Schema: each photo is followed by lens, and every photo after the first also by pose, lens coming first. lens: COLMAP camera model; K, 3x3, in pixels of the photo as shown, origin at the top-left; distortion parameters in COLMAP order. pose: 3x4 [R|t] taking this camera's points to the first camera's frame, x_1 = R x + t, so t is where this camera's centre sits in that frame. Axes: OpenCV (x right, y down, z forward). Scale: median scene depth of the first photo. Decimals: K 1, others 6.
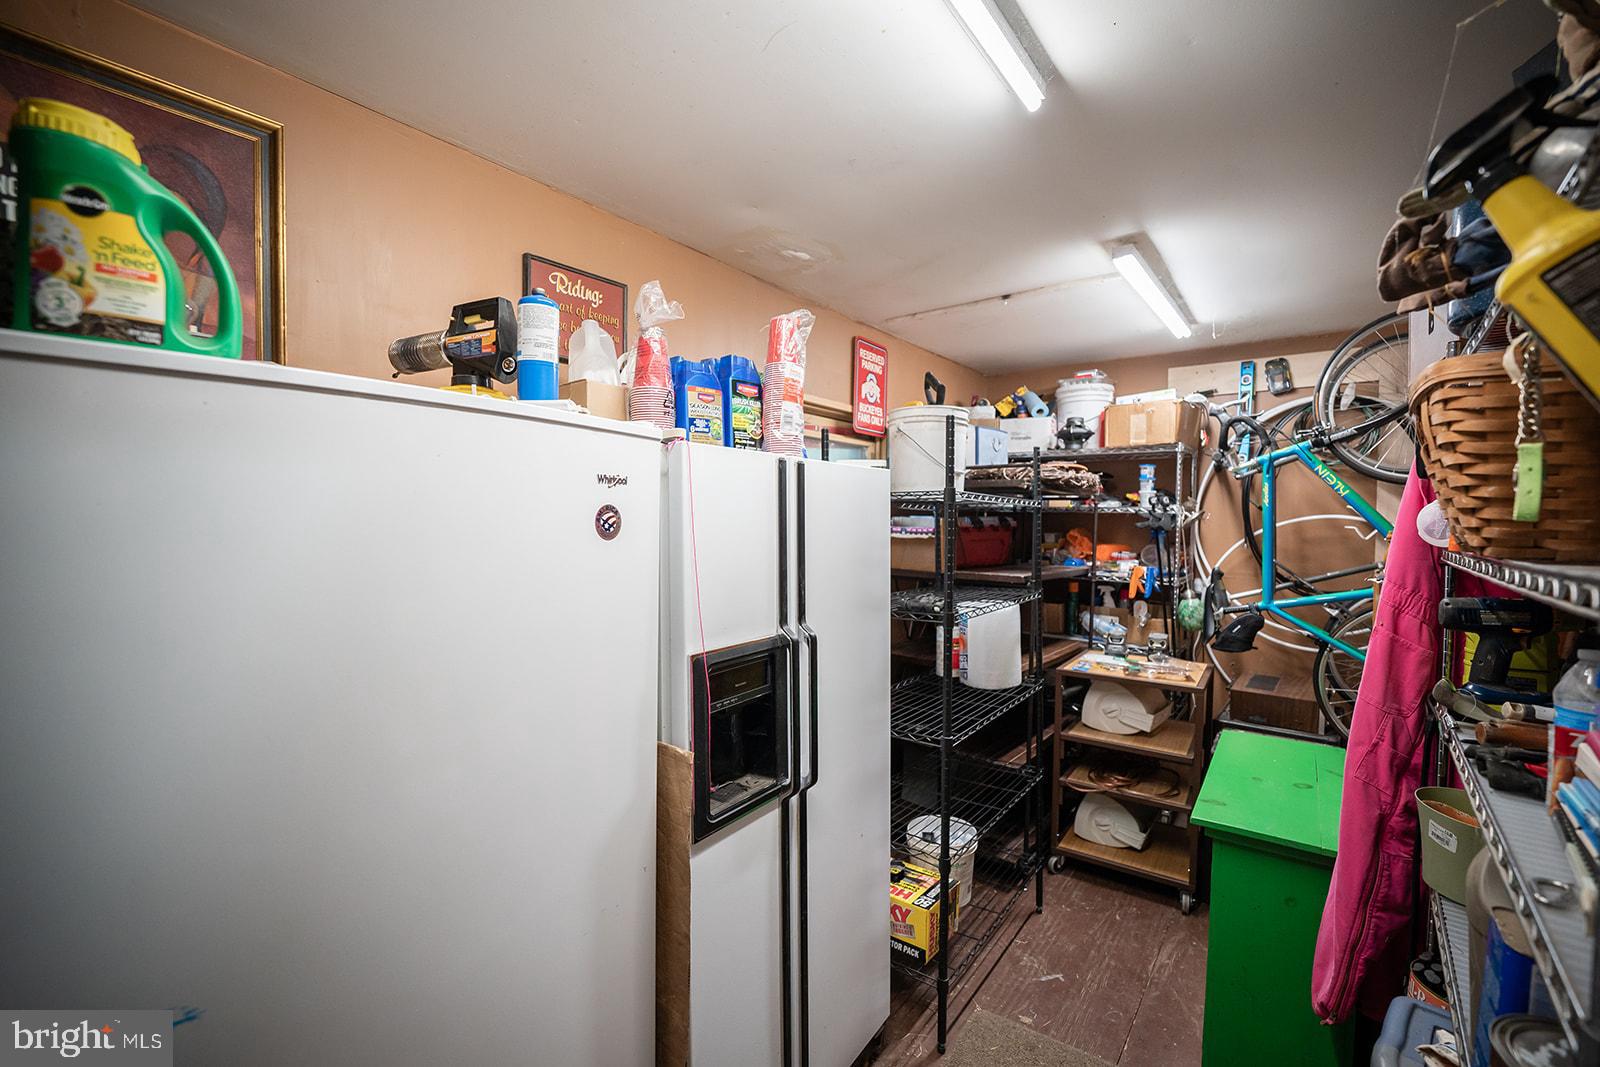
lens RADIAL K [[653.9, 0, 790.3], [0, 653.9, 531.3], [0, 0, 1]] dist [-0.030014, 0.003143]
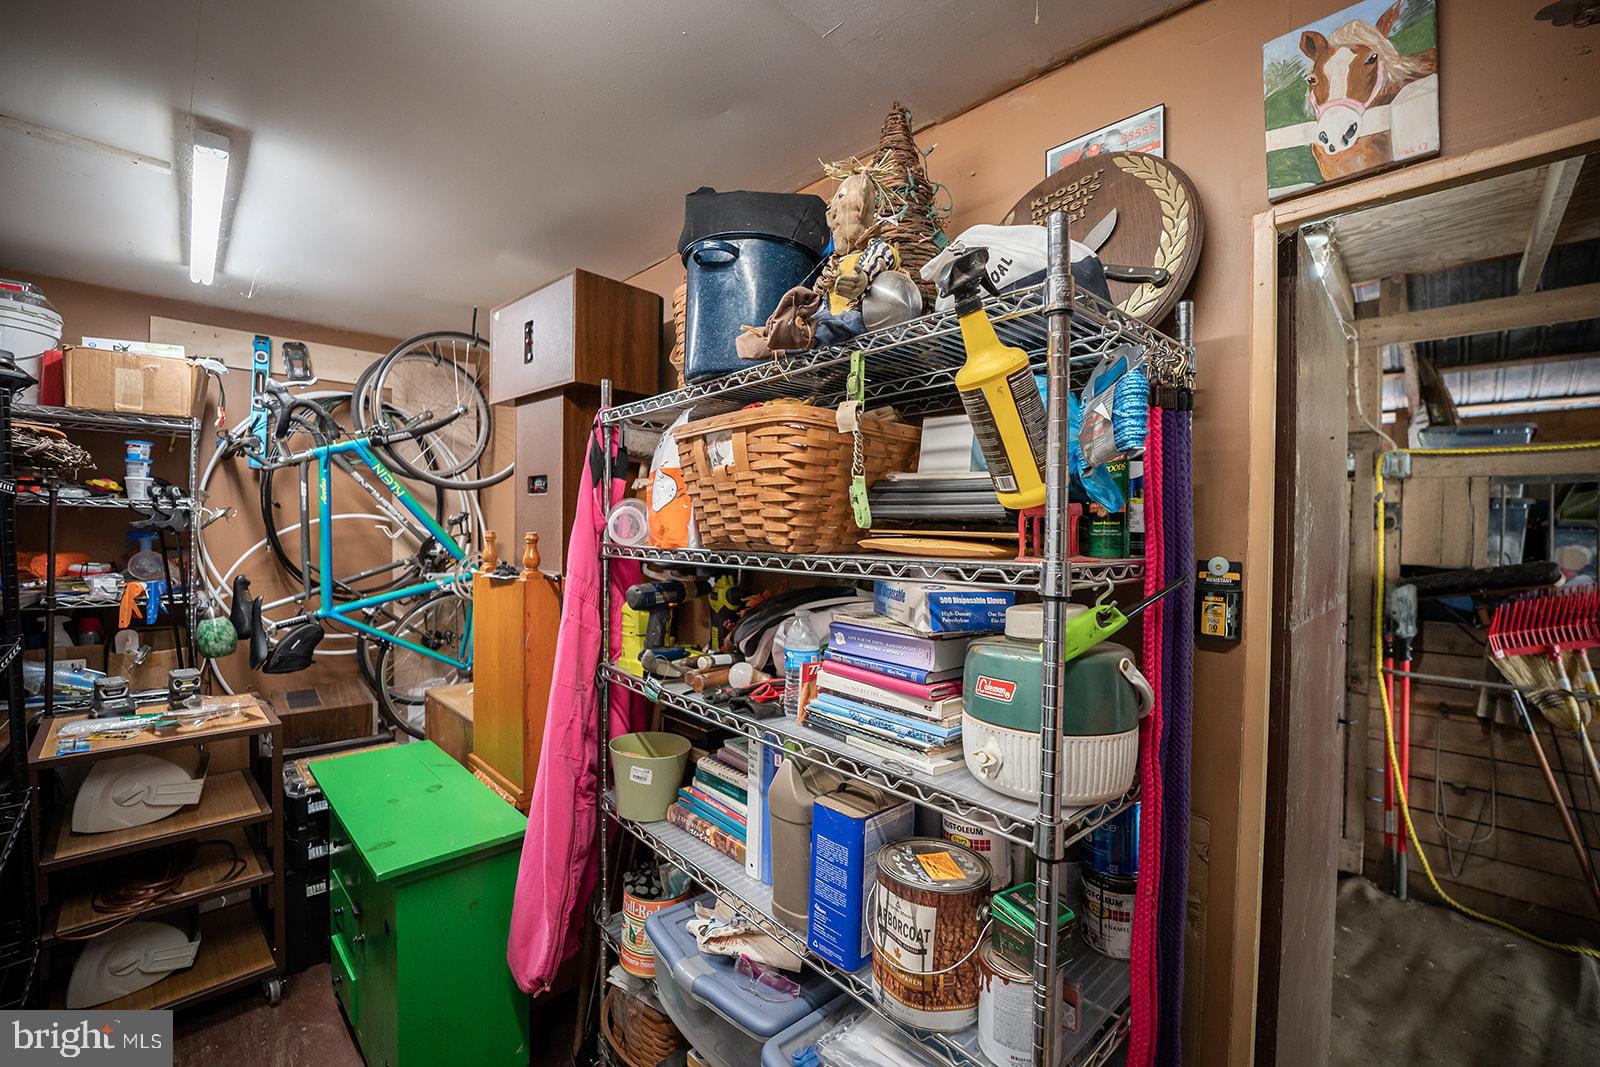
lens RADIAL K [[653.9, 0, 800.1], [0, 653.9, 533.3], [0, 0, 1]] dist [-0.030014, 0.003143]
pose [[0.113612, -0.013779, 0.993430, -0.082235], [0.005689, 0.999896, 0.013218, -0.005363], [-0.993509, 0.004150, 0.113678, 0.211330]]
